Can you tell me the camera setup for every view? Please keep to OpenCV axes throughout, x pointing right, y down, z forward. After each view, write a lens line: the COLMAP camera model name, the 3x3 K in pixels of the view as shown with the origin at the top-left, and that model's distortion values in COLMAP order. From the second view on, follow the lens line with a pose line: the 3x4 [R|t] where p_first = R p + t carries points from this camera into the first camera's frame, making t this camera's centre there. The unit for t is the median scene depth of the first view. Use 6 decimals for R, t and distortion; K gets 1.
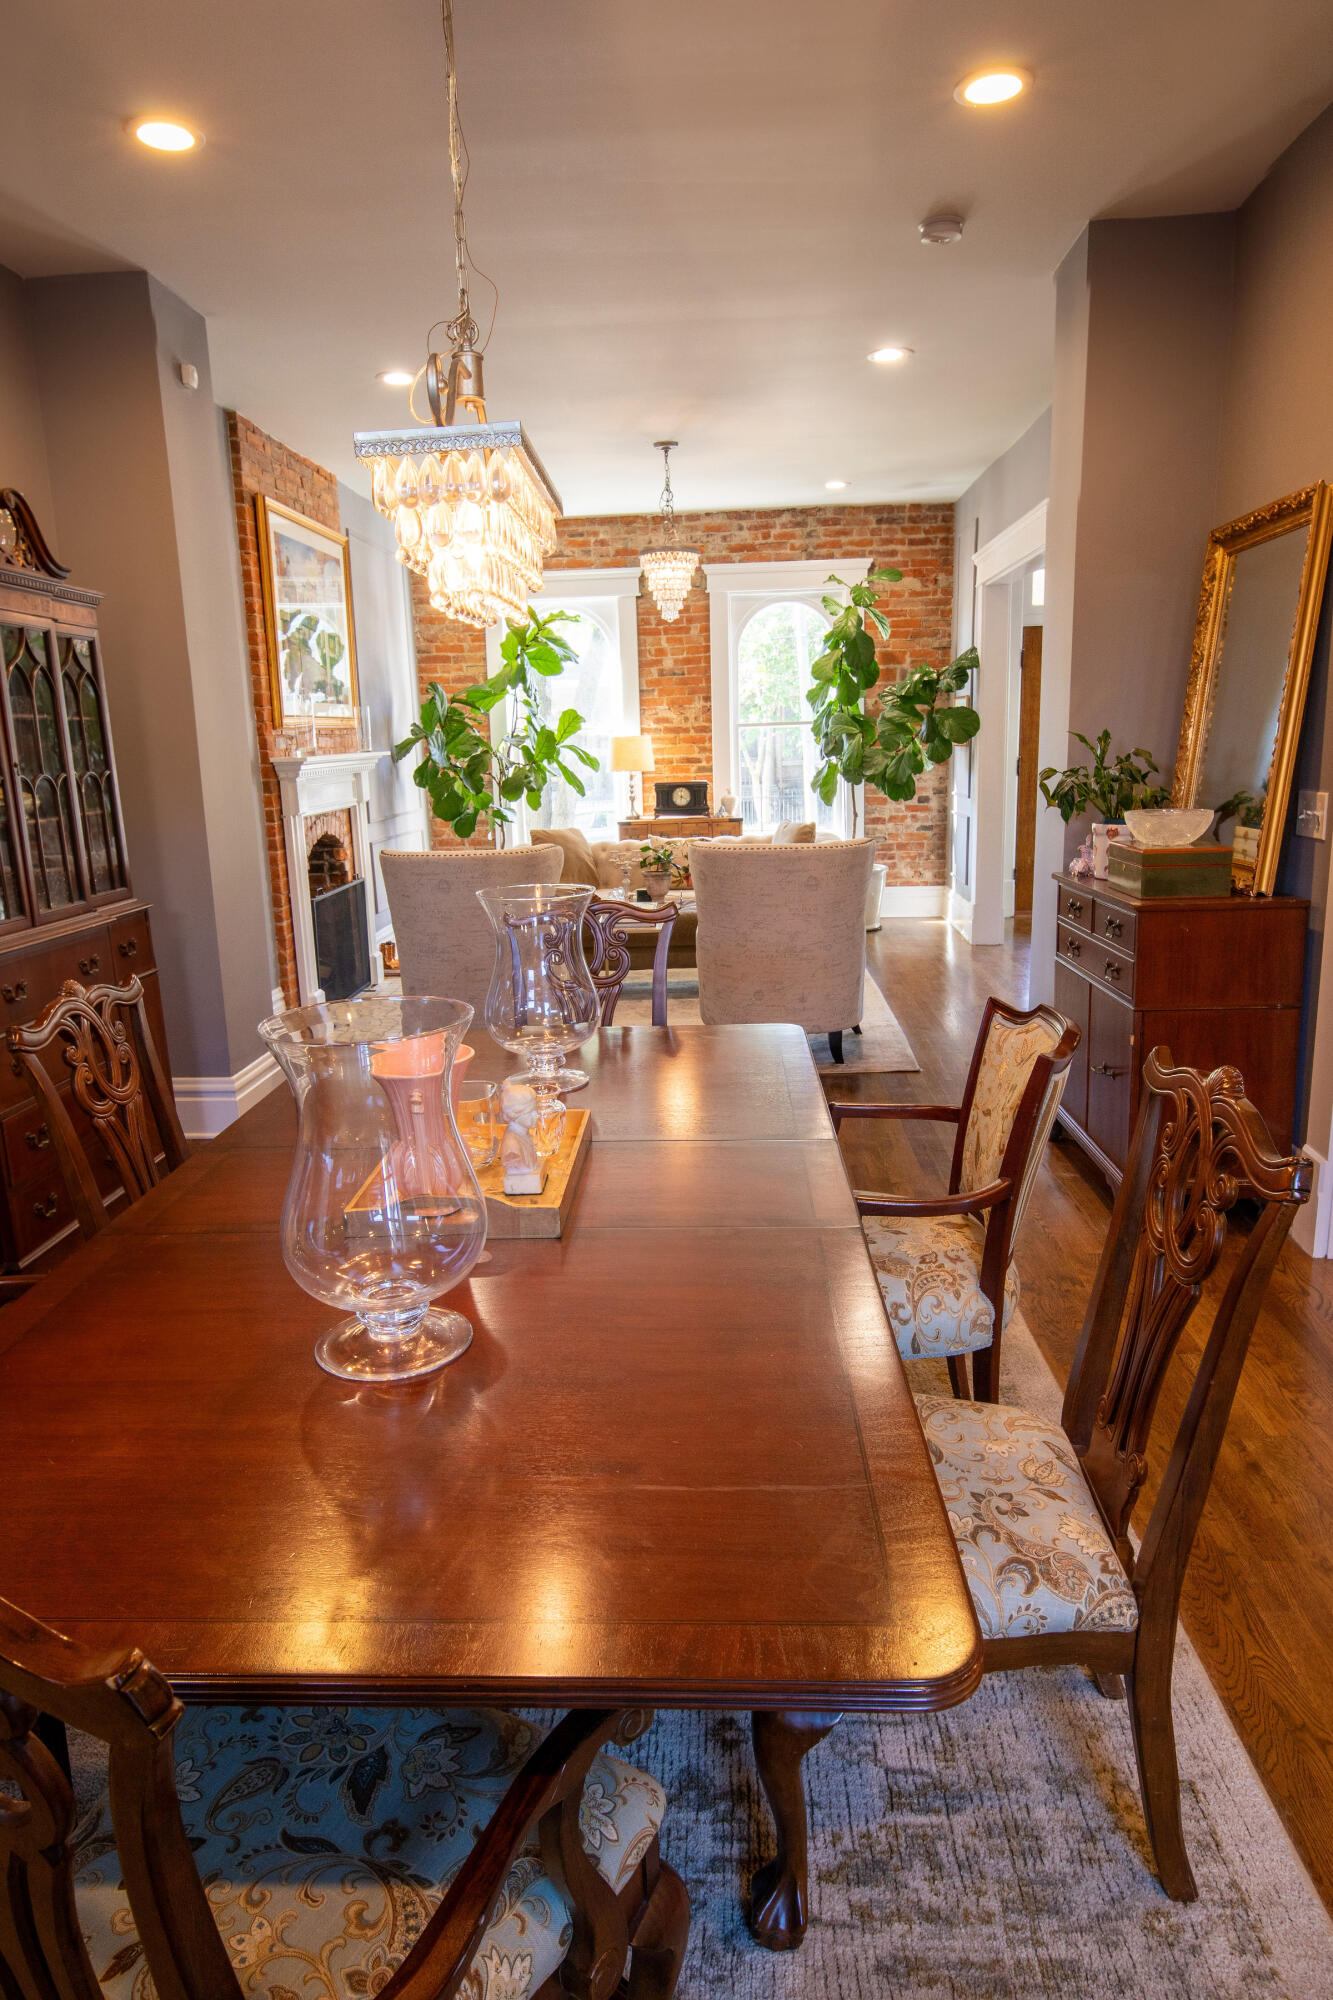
lens RADIAL K [[1208.4, 0, 666.5], [0, 1208.4, 1000.0], [0, 0, 1]] dist [0.000106, 0.027688]
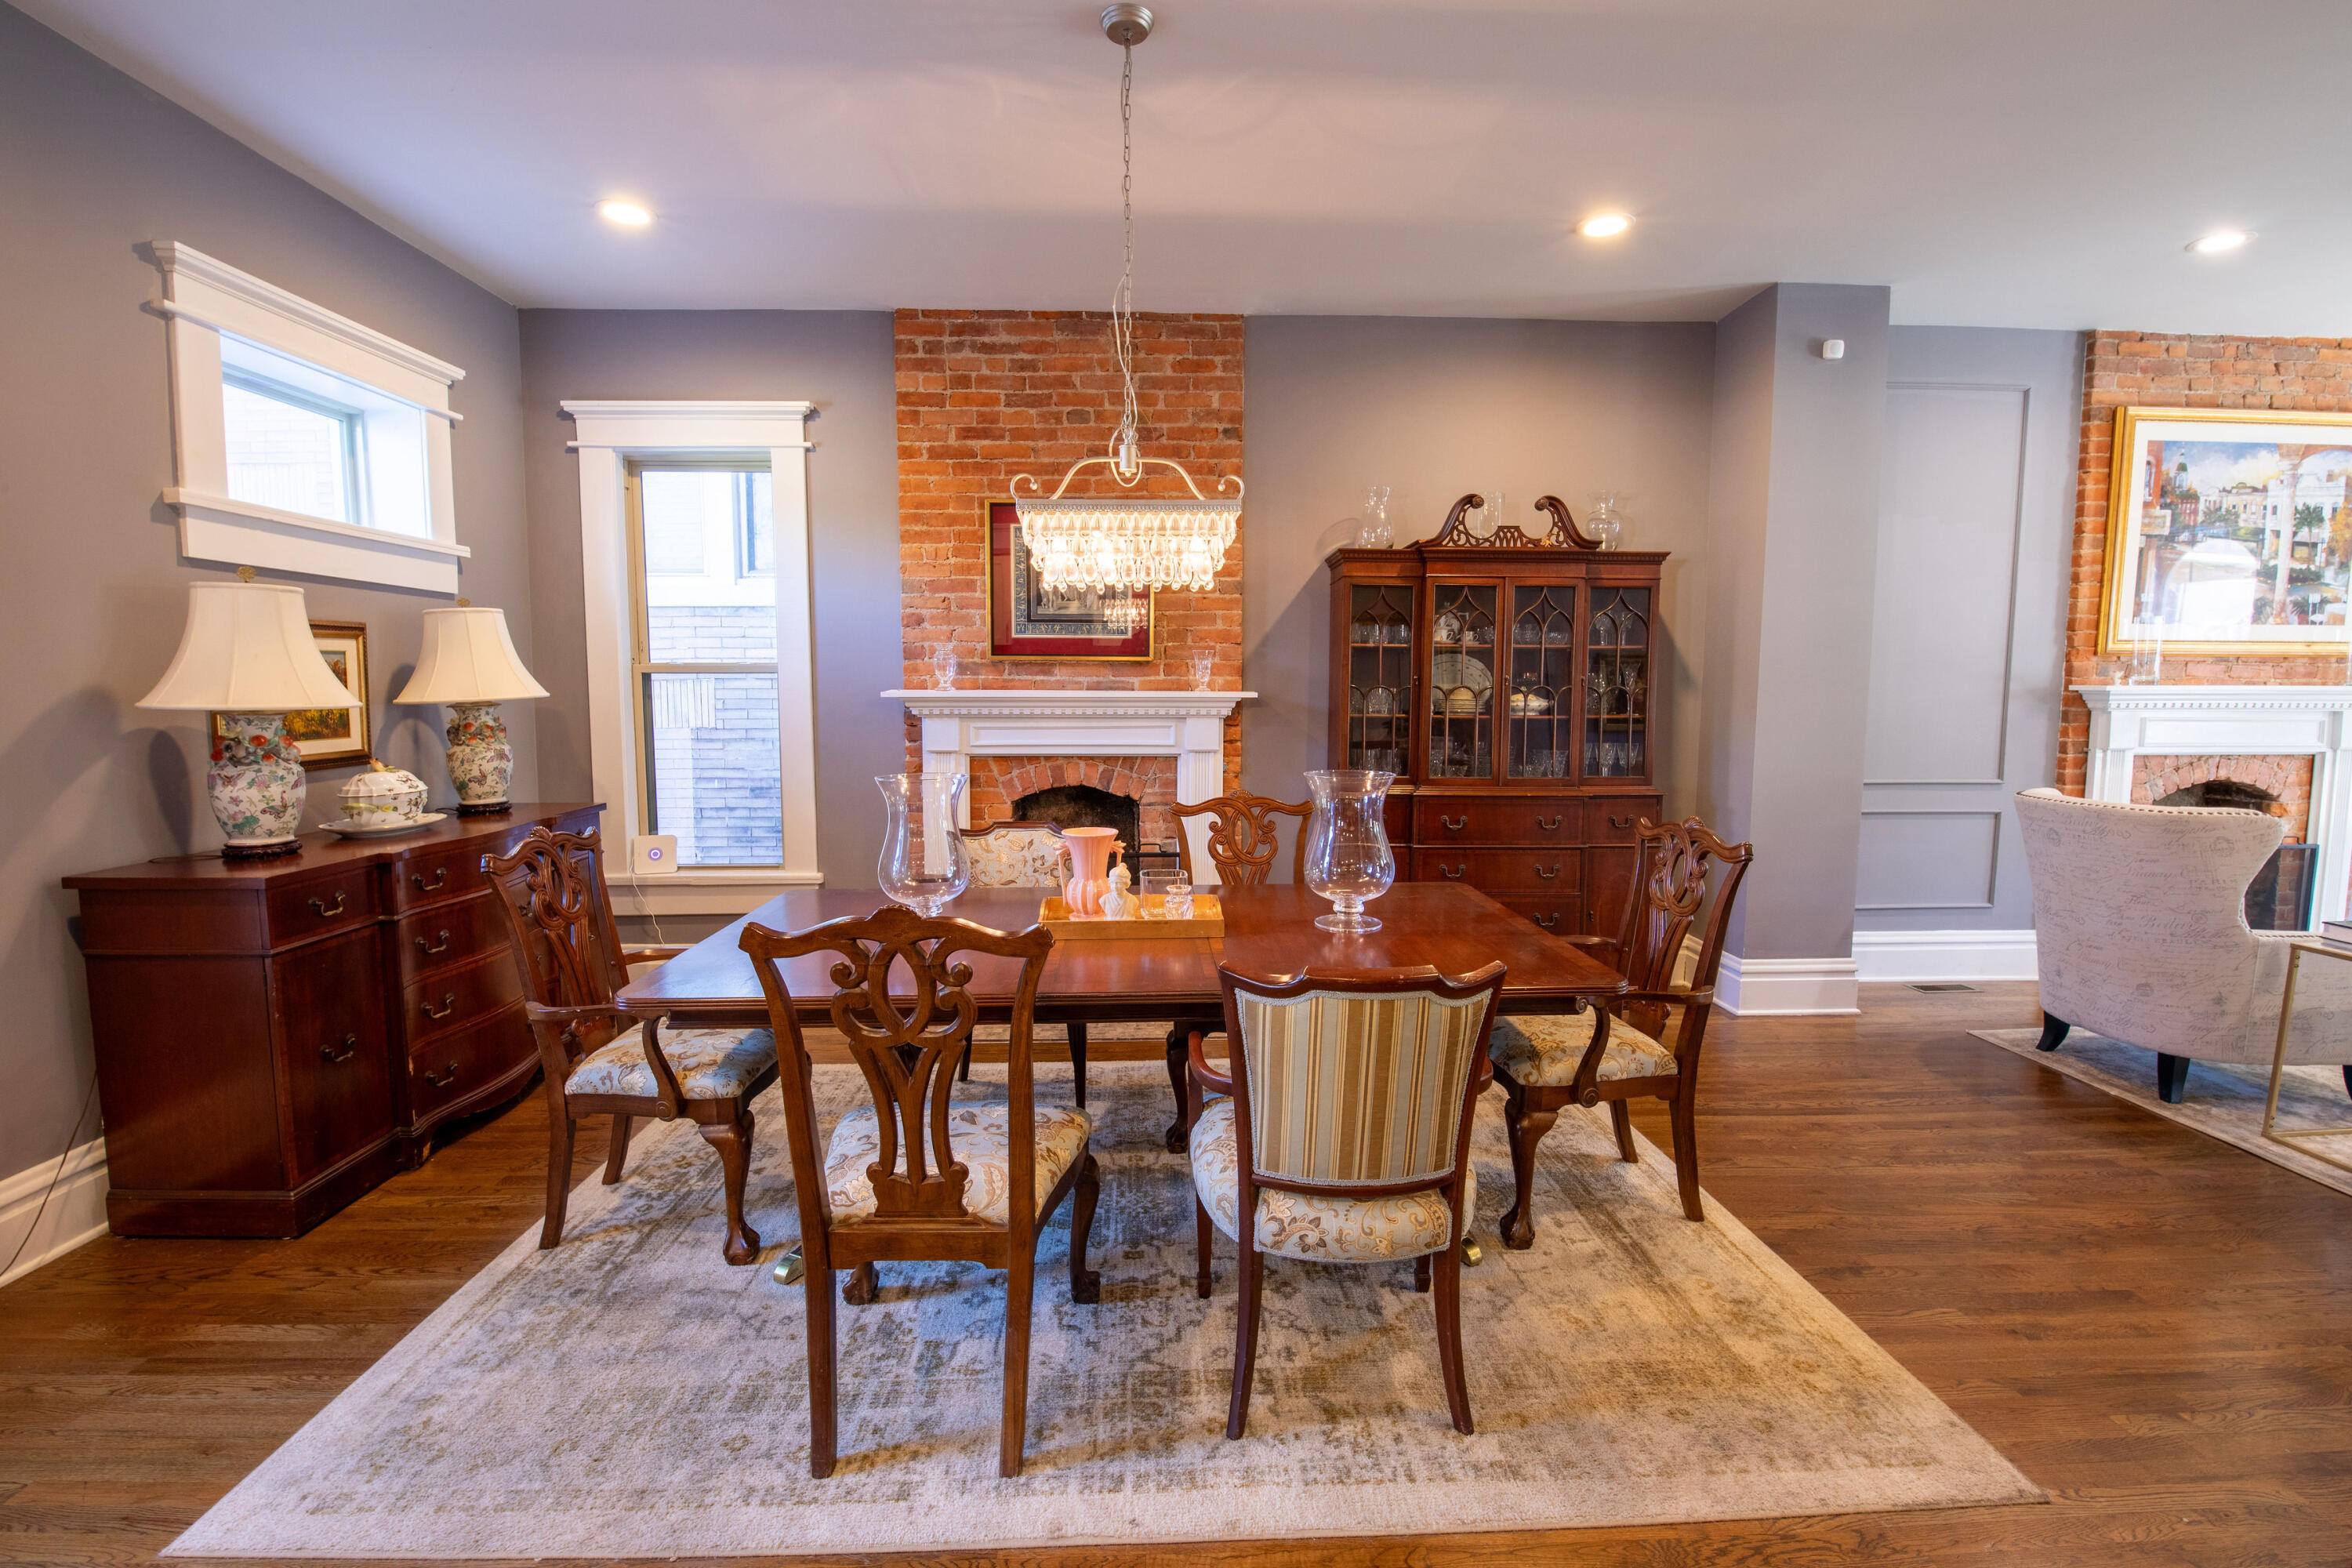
lens RADIAL K [[993.7, 0, 1176.0], [0, 993.7, 784.0], [0, 0, 1]] dist [-0.002169, -0.008407]
pose [[0.090574, 0.088716, -0.991930, 0.413555], [-0.216237, 0.974014, 0.067369, -0.036860], [0.972131, 0.208390, 0.107404, 0.319632]]
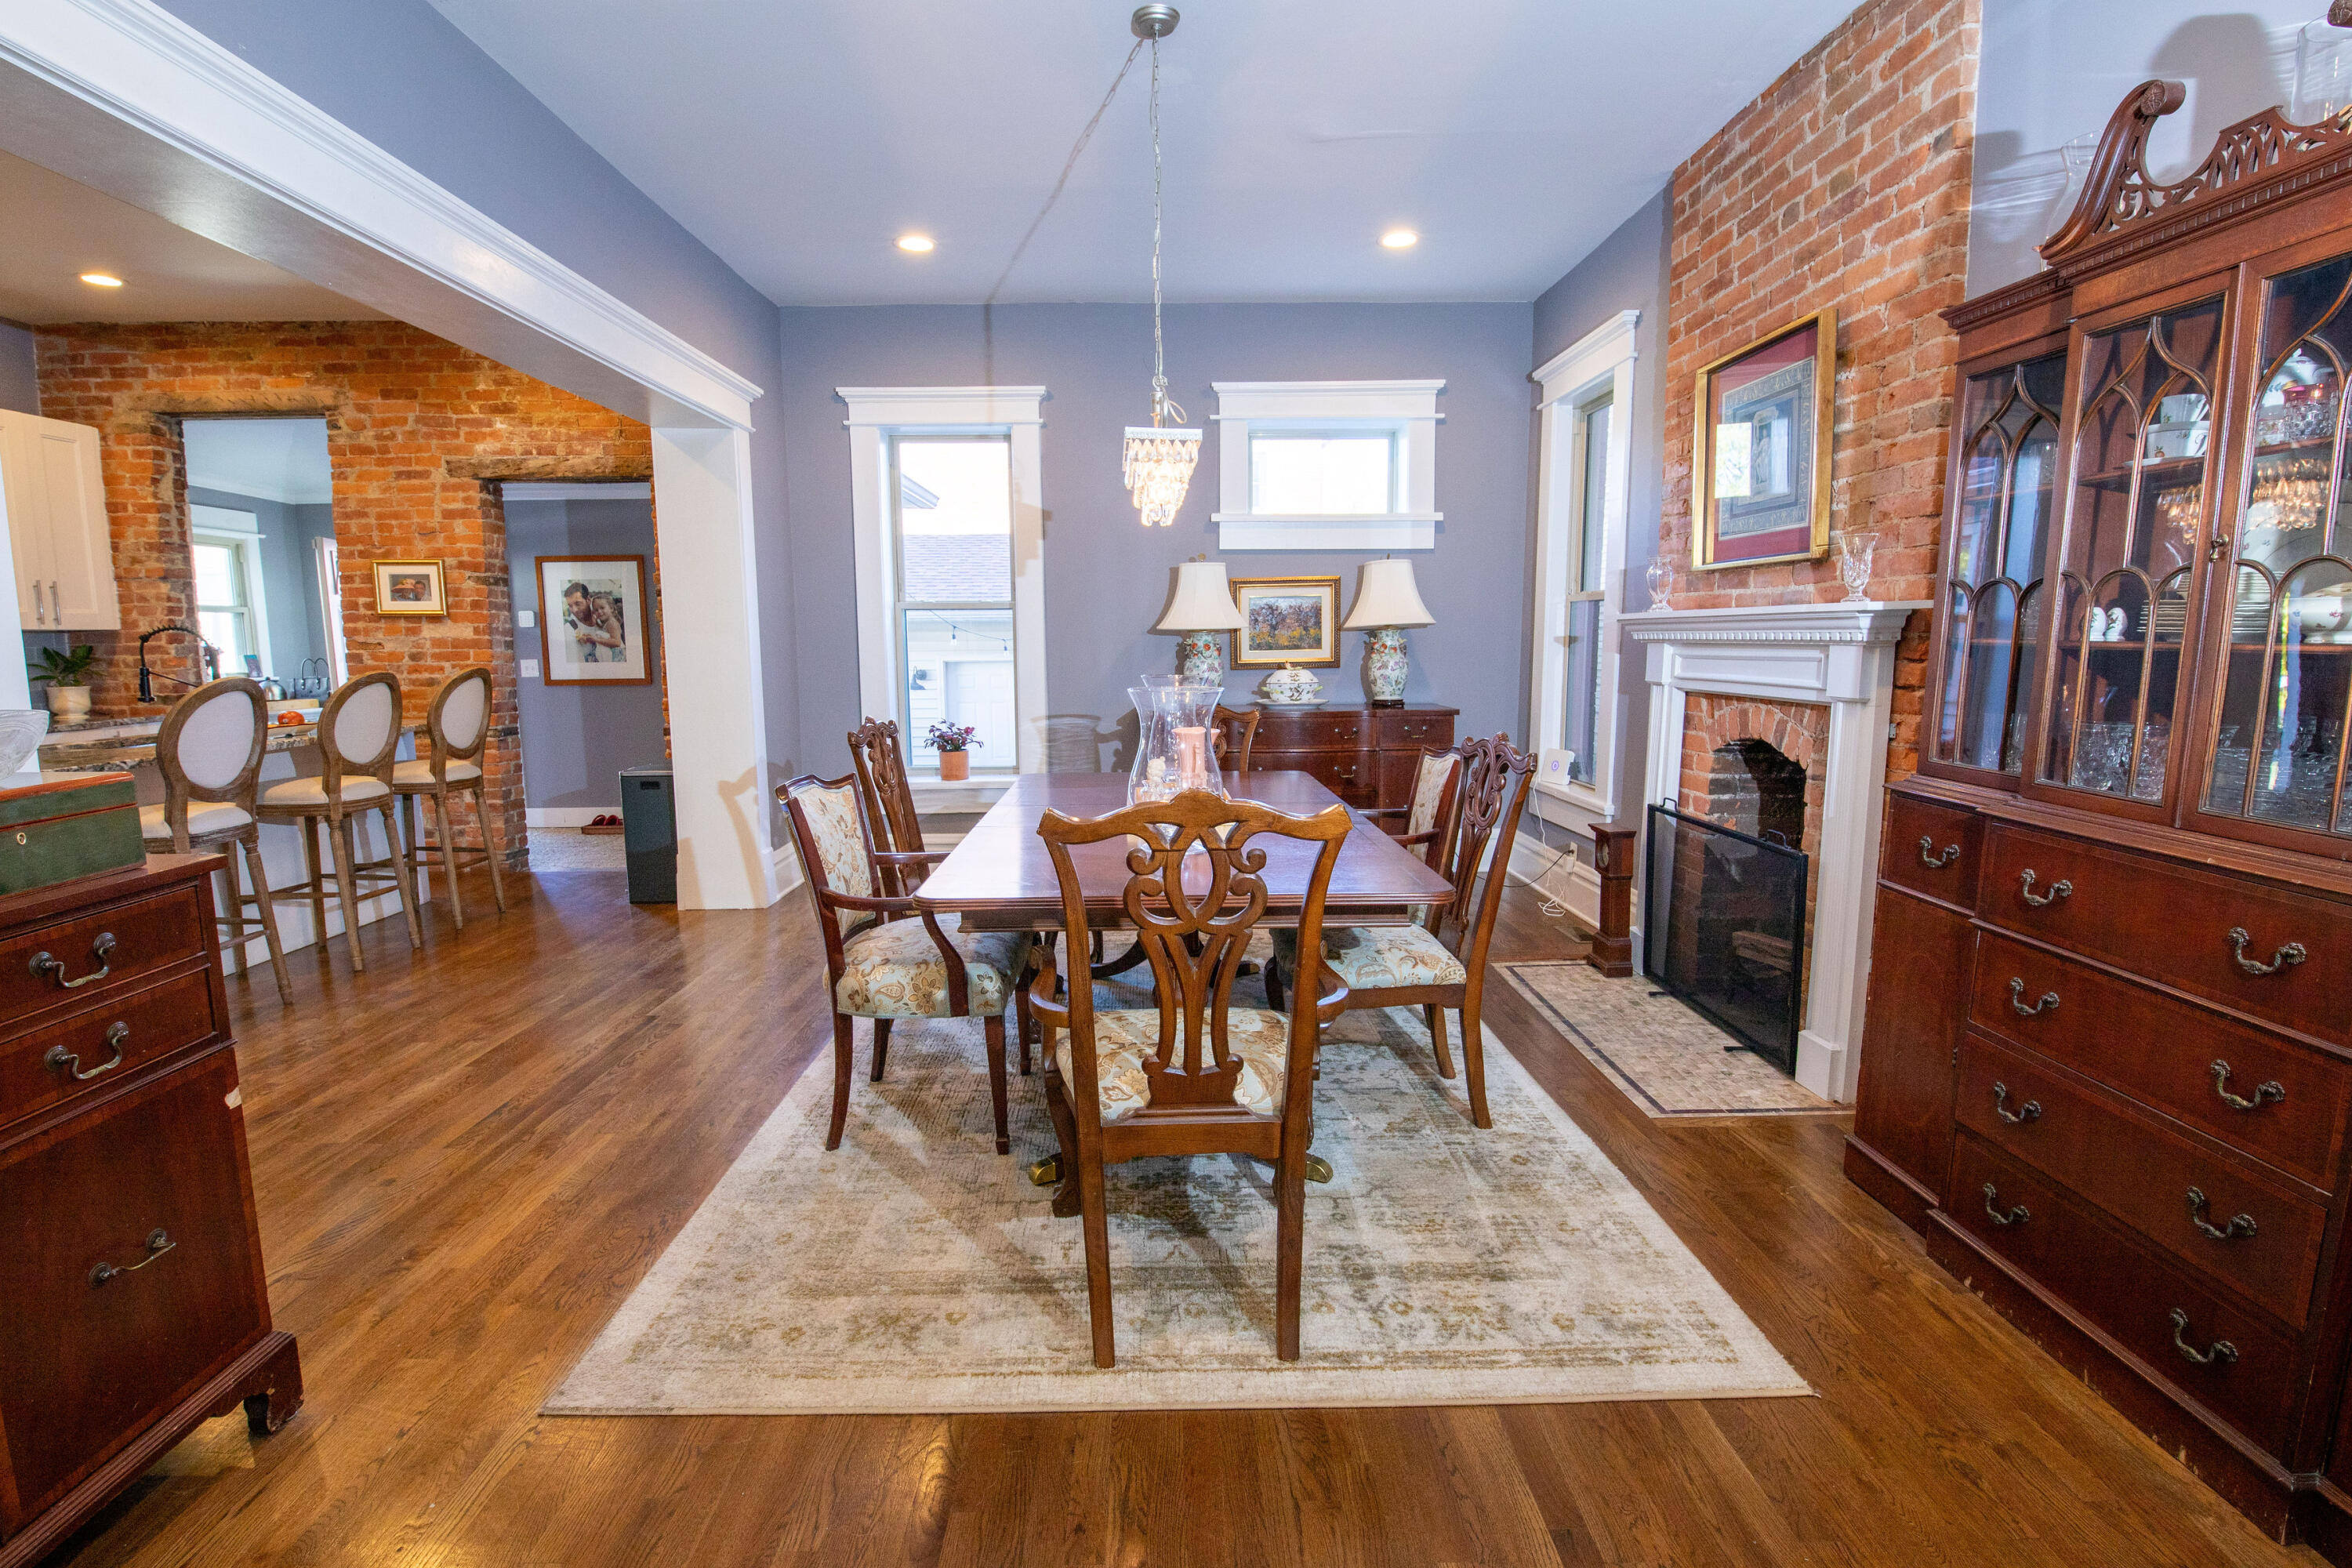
lens RADIAL K [[1089.9, 0, 1176.0], [0, 1089.9, 784.0], [0, 0, 1]] dist [-0.029381, -0.000412]
pose [[-0.996479, 0.015905, -0.082321, -0.028290], [-0.013352, 0.939210, 0.343082, -0.159635], [0.082773, 0.342973, -0.935691, 0.940449]]
